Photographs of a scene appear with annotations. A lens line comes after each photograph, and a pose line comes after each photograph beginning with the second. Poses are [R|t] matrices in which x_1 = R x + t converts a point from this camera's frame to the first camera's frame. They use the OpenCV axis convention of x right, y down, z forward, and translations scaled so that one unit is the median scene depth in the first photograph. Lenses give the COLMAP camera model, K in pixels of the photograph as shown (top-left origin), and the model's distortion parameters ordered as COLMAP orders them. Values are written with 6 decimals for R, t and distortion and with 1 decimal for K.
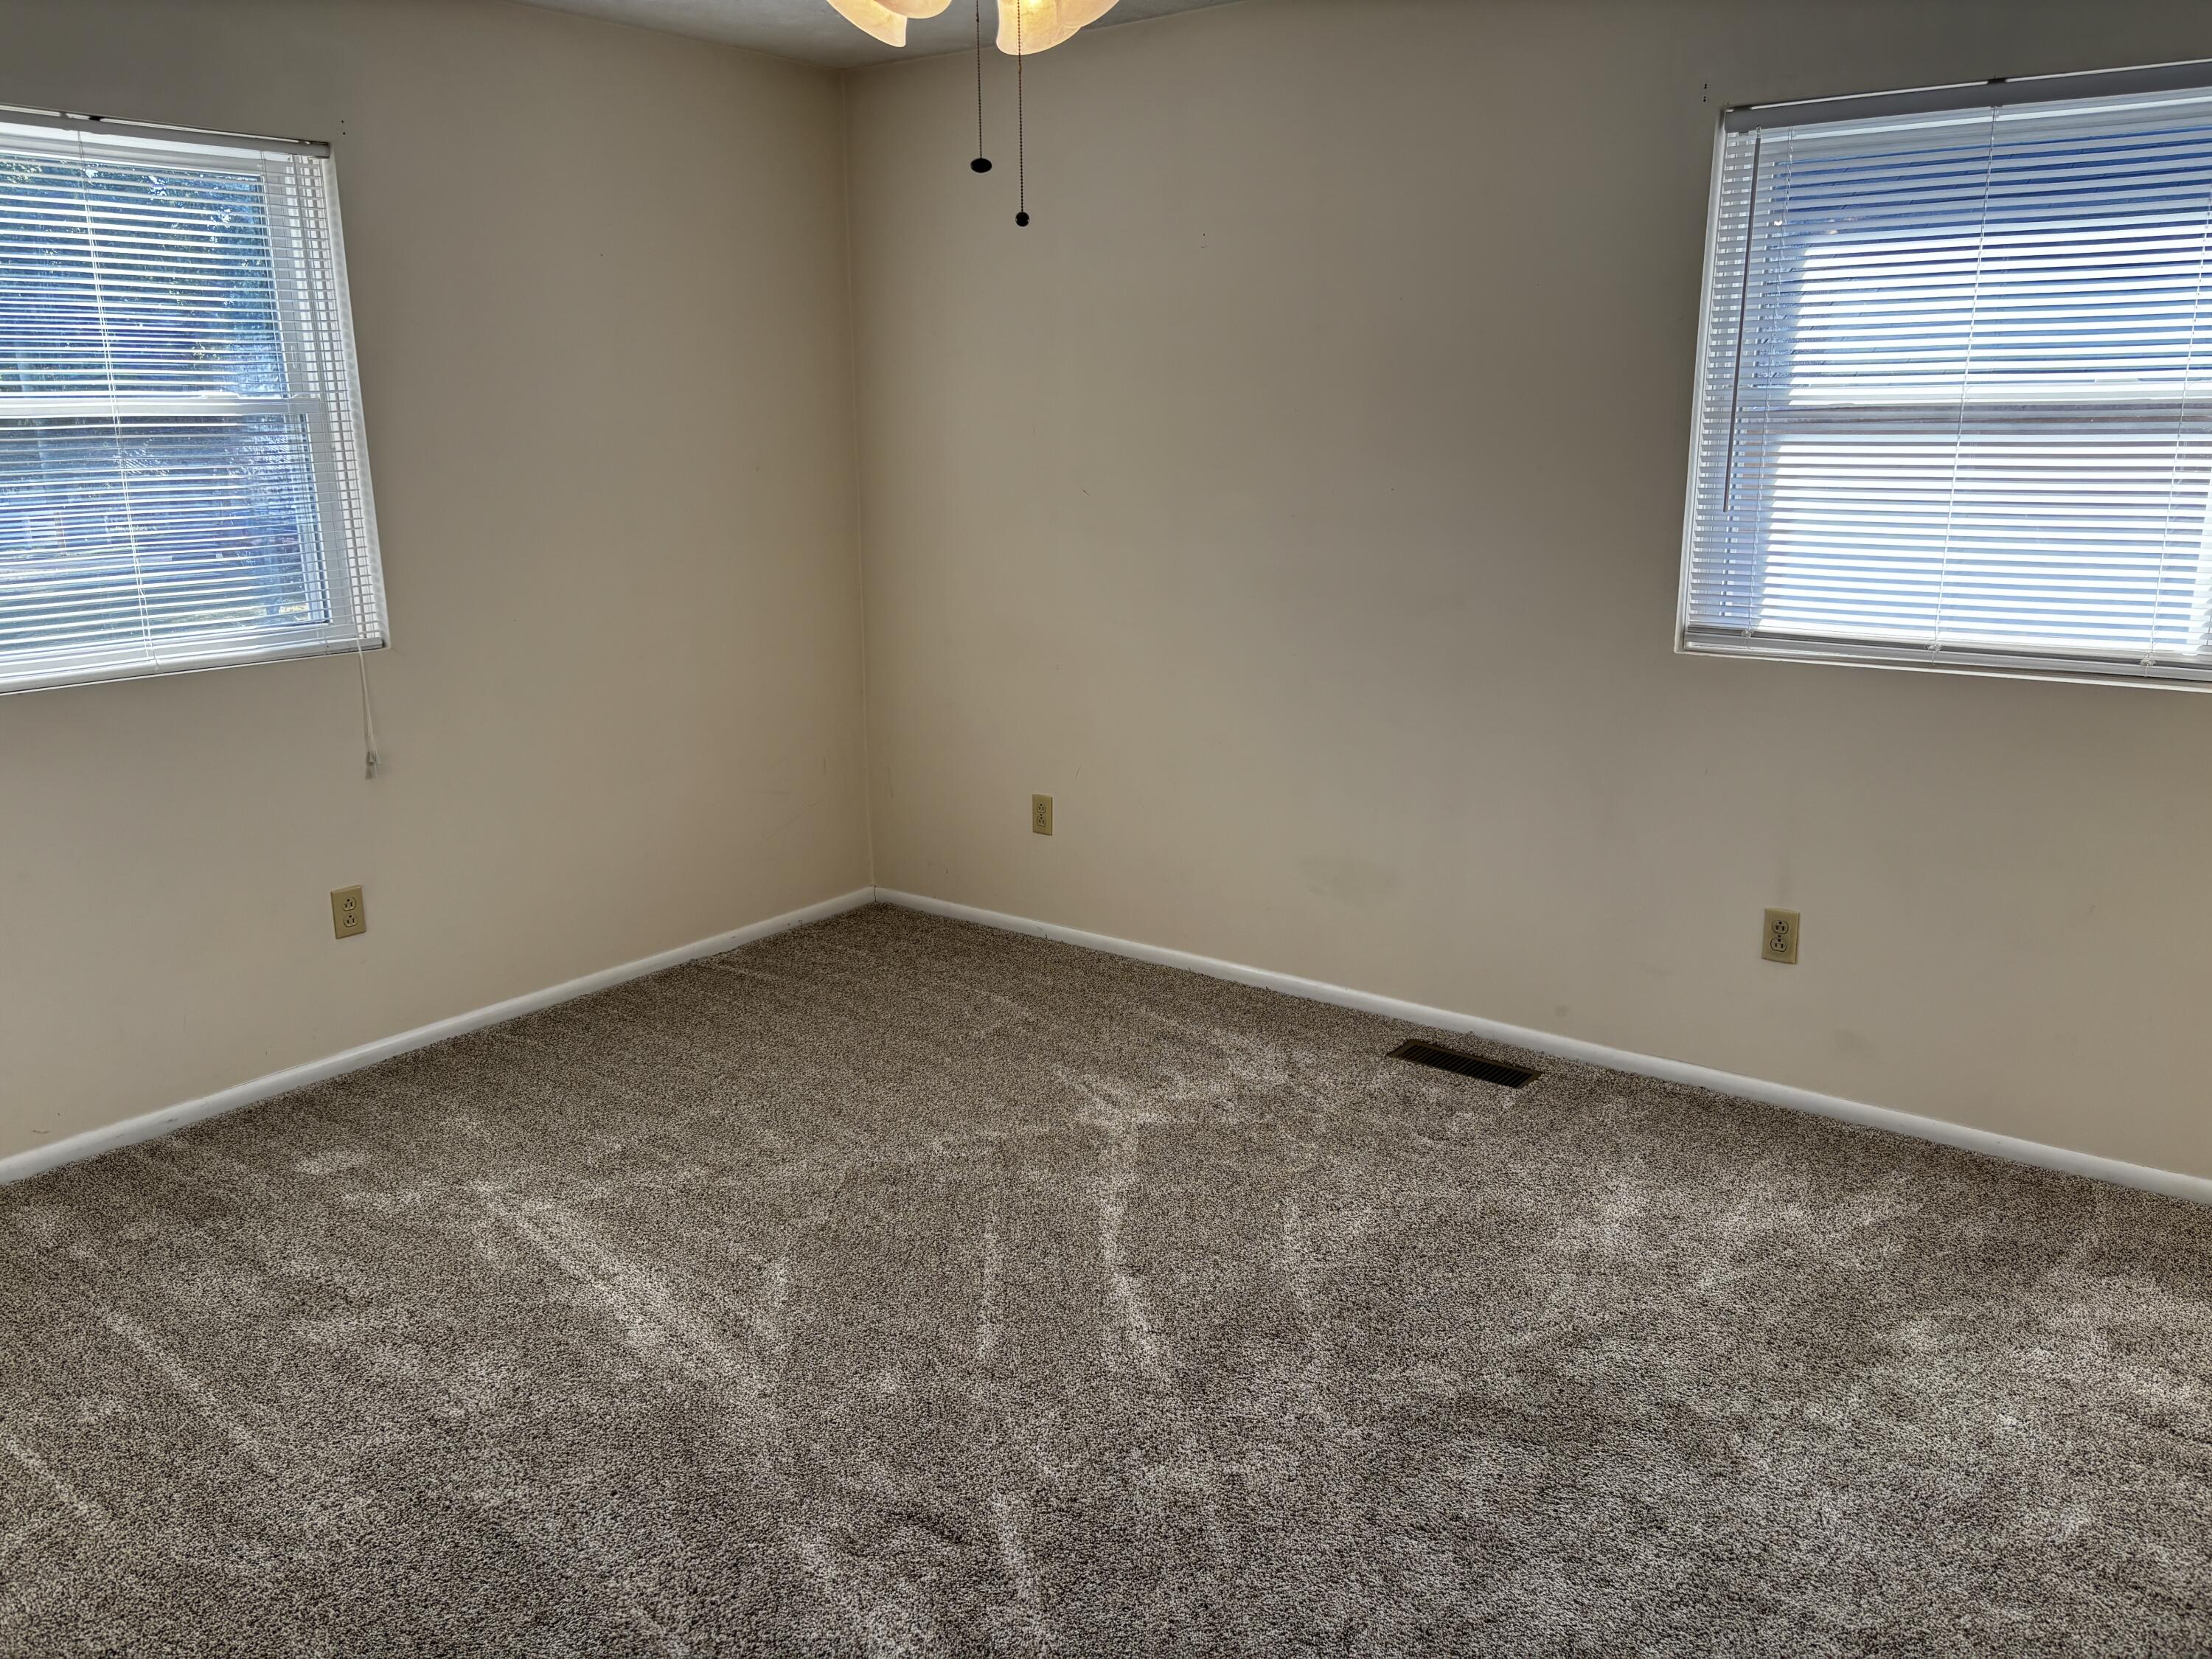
lens RADIAL K [[1696.9, 0, 1107.5], [0, 1696.9, 828.9], [0, 0, 1]] dist [0.051075, -0.025528]
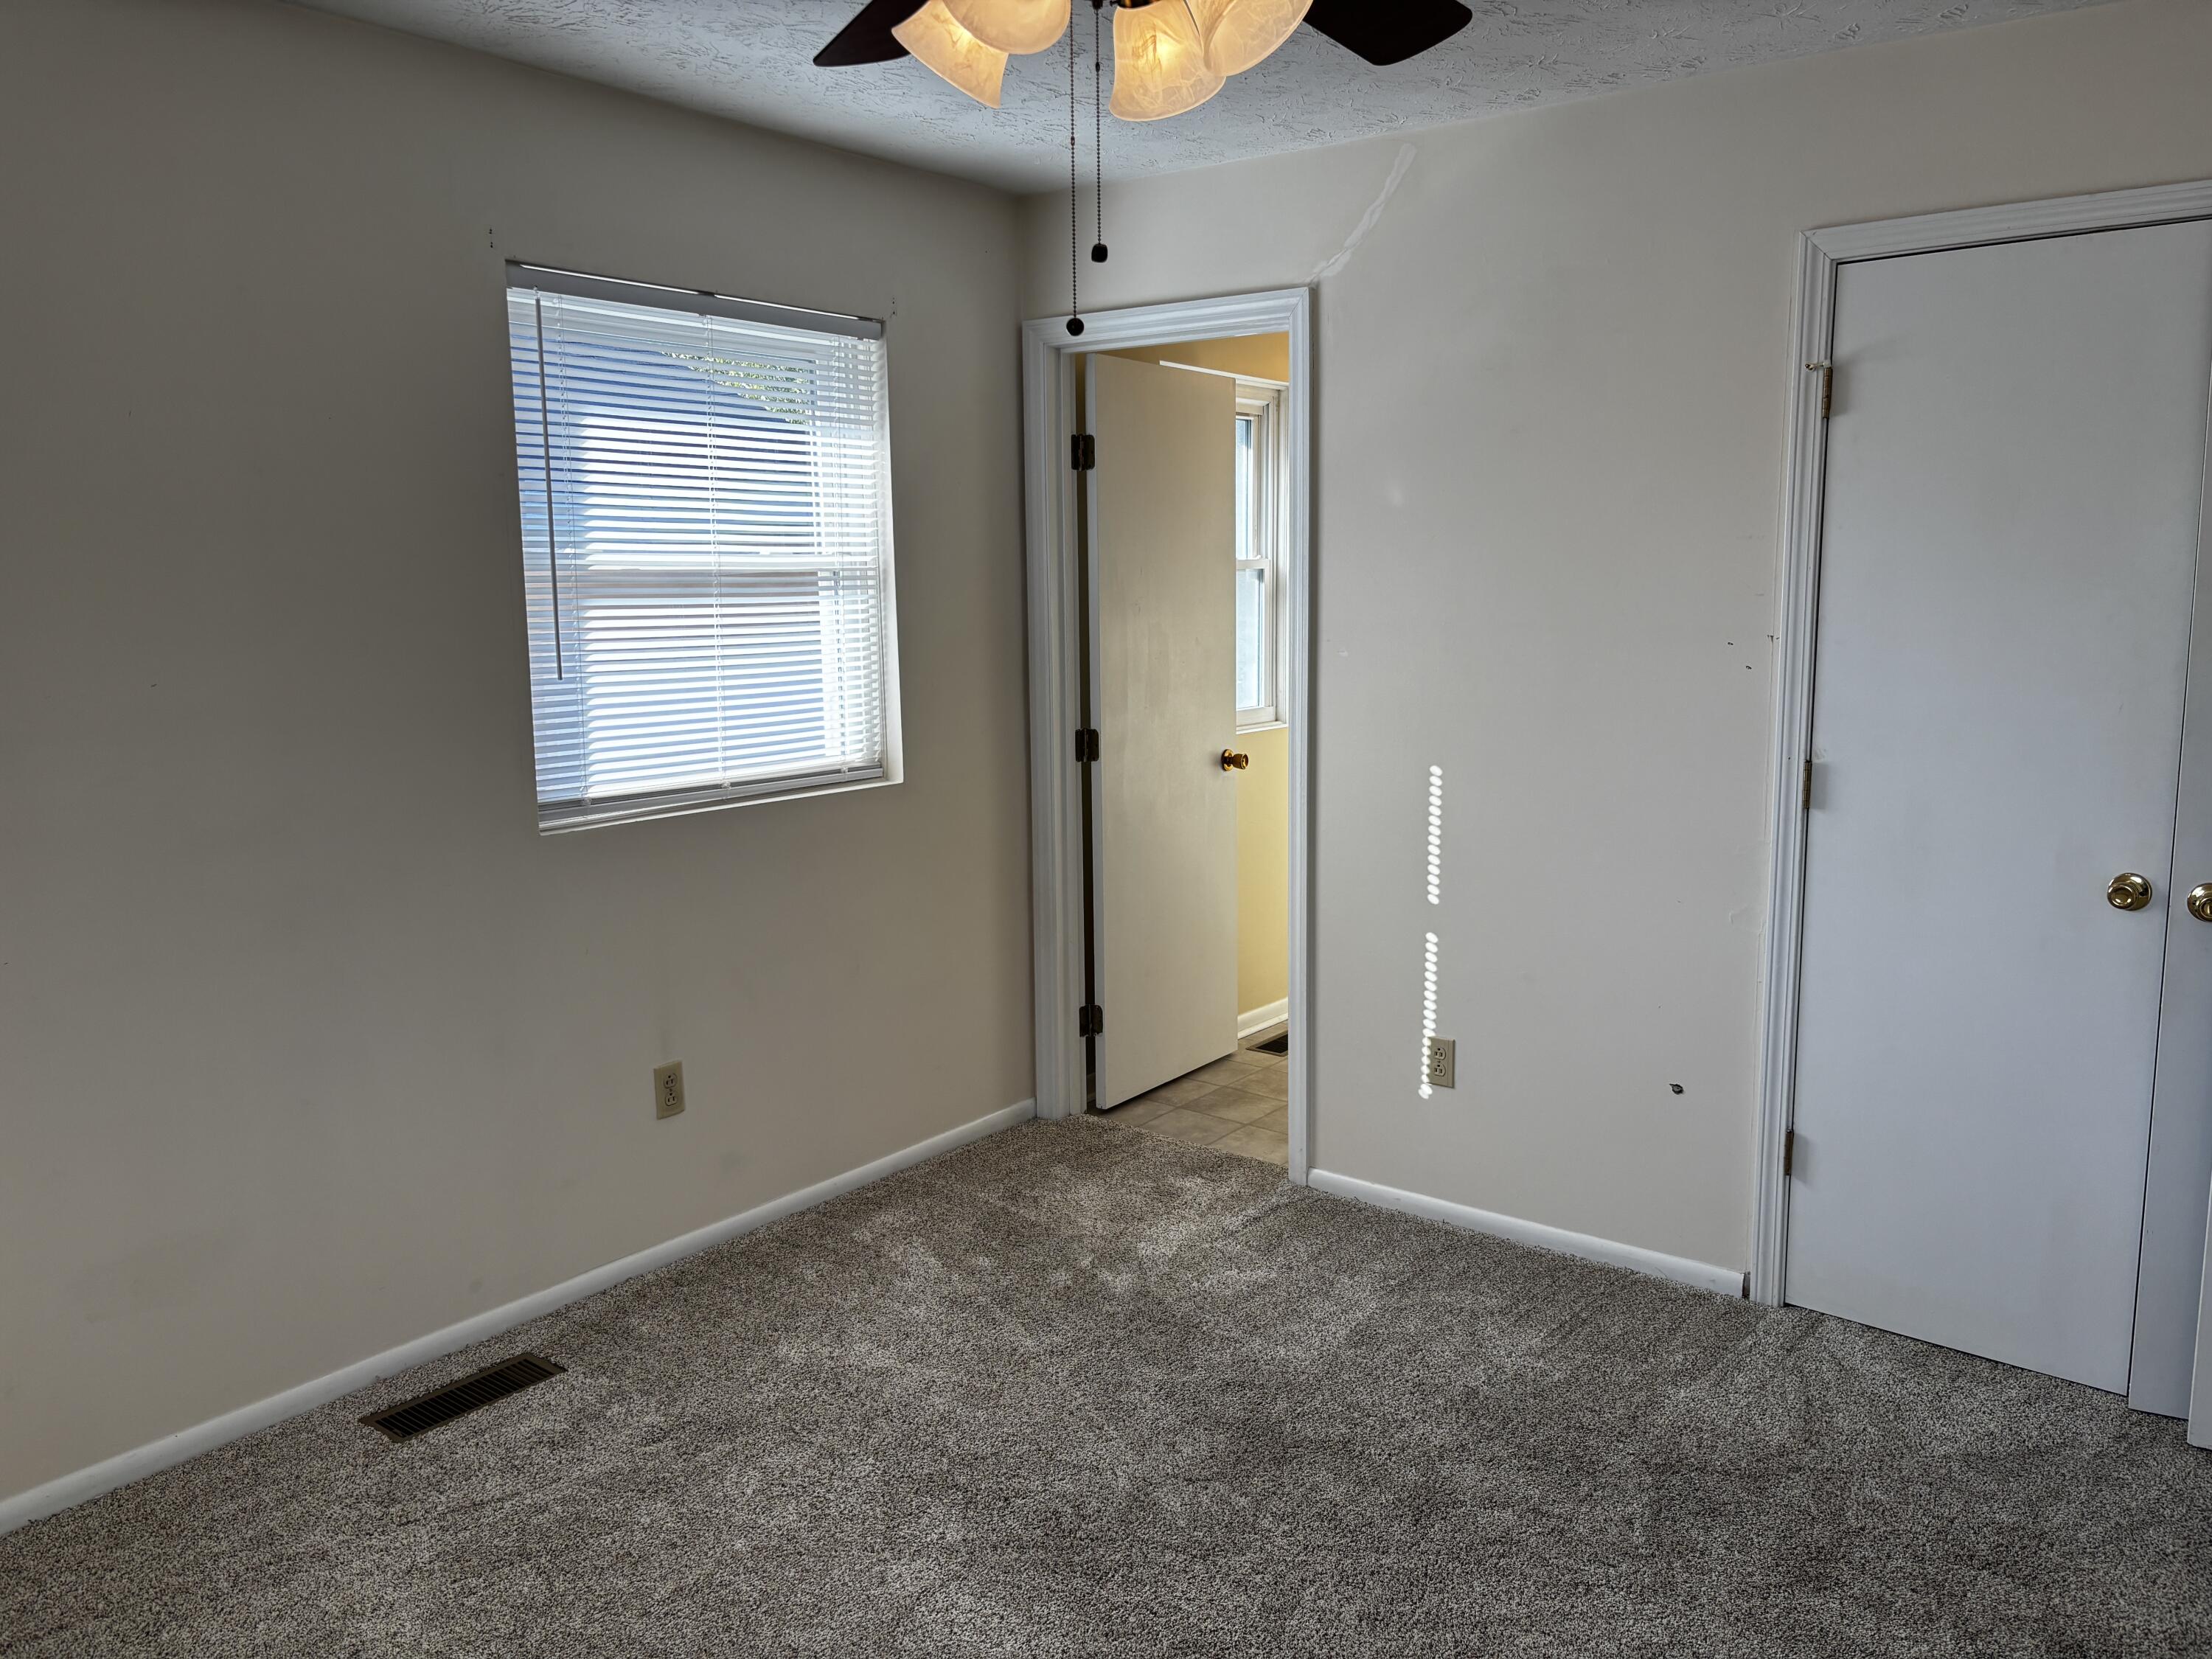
lens RADIAL K [[1696.9, 0, 1108.1], [0, 1696.9, 830.5], [0, 0, 1]] dist [0.051075, -0.025528]
pose [[0.010946, -0.144726, 0.989411, -0.609619], [0.249331, 0.958613, 0.137463, -0.166940], [-0.968357, 0.245186, 0.046577, 0.712721]]
